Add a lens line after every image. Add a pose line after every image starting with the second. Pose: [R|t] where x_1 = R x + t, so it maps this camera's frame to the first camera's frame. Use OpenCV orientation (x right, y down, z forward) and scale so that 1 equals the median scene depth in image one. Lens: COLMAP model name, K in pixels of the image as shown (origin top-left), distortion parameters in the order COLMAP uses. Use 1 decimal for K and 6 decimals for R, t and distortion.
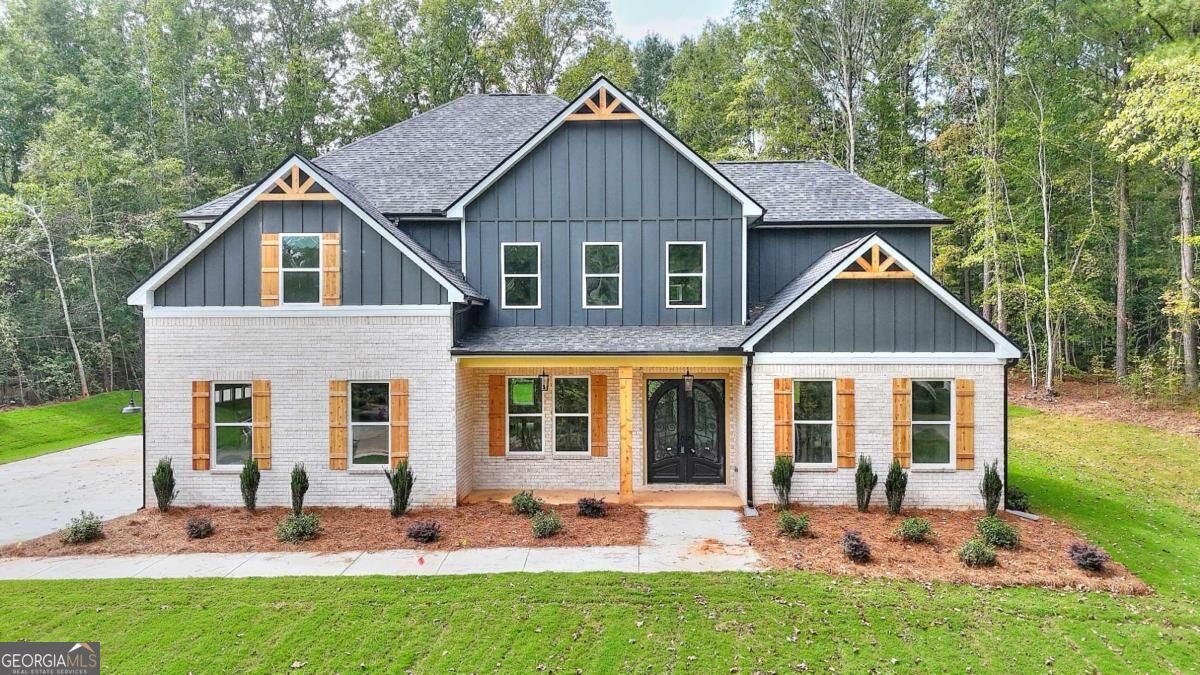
lens RADIAL K [[873.6, 0, 600.0], [0, 873.6, 337.5], [0, 0, 1]] dist [0.128682, -0.186903]
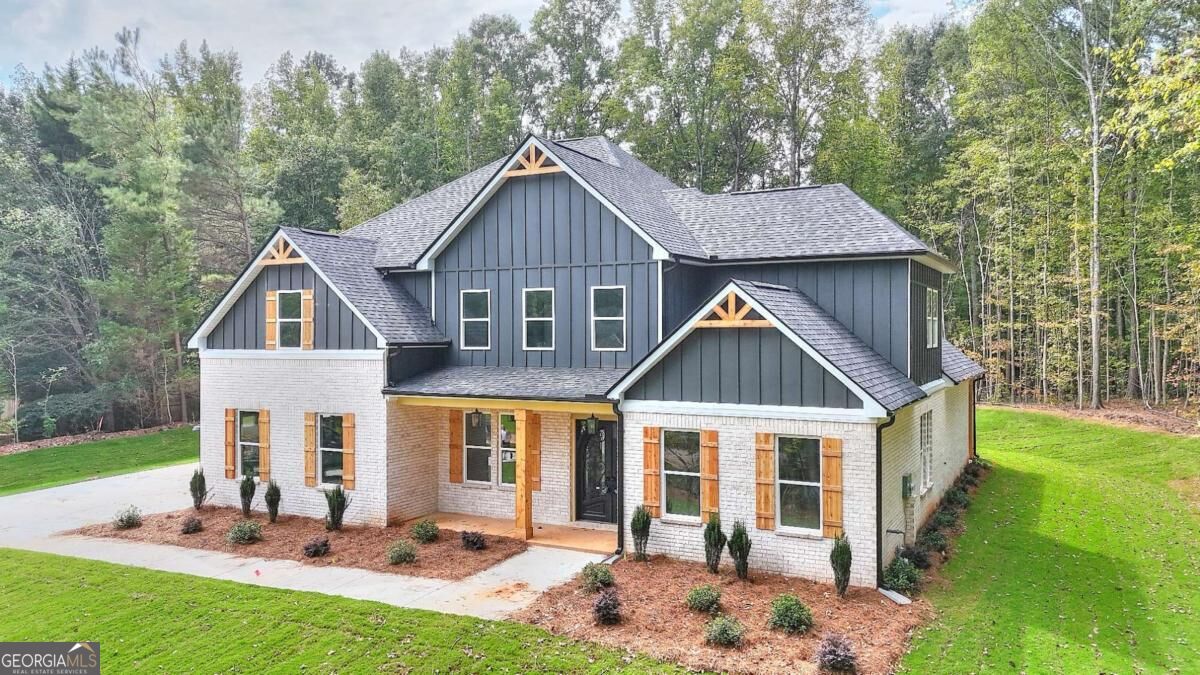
lens RADIAL K [[873.6, 0, 600.0], [0, 873.6, 337.5], [0, 0, 1]] dist [0.128682, -0.186903]
pose [[0.901865, 0.002598, -0.432011, 0.579100], [-0.002526, 0.999997, 0.000742, -0.055015], [0.432011, 0.000422, 0.901868, 0.084475]]
